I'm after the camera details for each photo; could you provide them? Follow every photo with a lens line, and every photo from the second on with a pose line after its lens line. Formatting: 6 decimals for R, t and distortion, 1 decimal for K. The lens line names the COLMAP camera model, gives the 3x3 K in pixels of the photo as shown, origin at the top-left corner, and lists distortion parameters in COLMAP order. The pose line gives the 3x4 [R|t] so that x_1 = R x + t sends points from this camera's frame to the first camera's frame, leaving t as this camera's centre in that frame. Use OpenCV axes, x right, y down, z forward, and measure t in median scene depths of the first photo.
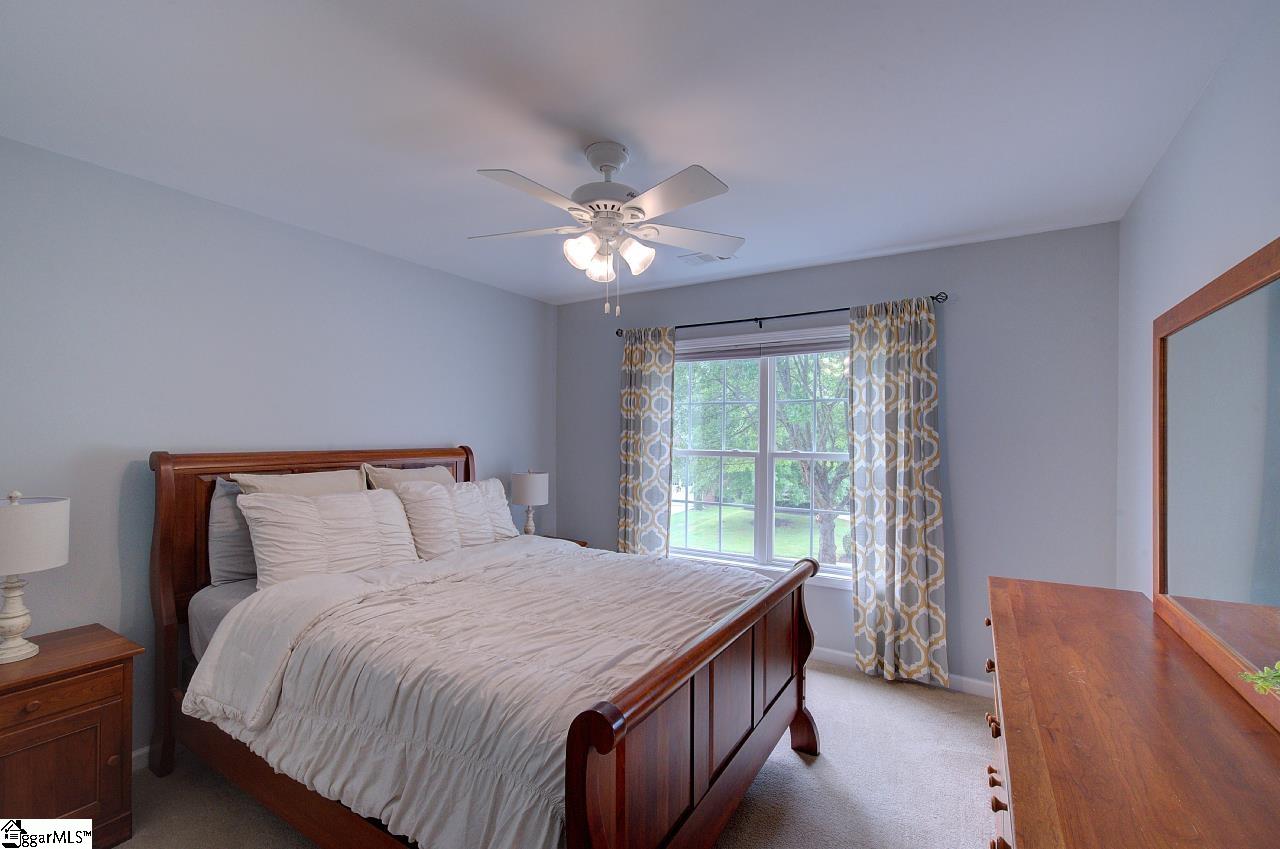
lens RADIAL K [[559.2, 0, 638.5], [0, 559.2, 427.8], [0, 0, 1]] dist [-0.001553, -0.000042]
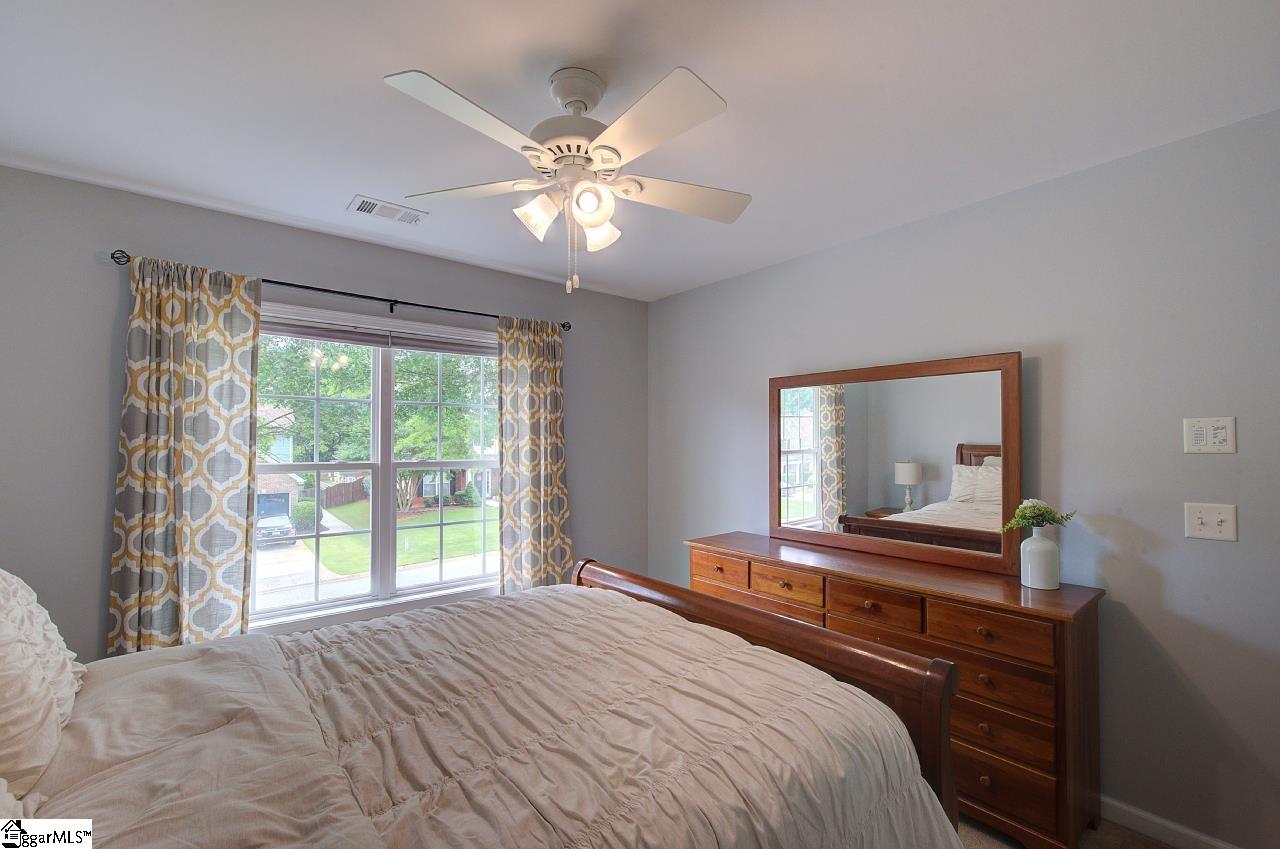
lens RADIAL K [[559.2, 0, 637.0], [0, 559.2, 428.5], [0, 0, 1]] dist [-0.001553, -0.000042]
pose [[0.325113, 0.019320, 0.945478, -0.411400], [-0.009706, 0.999807, -0.017093, 0.003595], [-0.945625, -0.003620, 0.325238, 0.359194]]
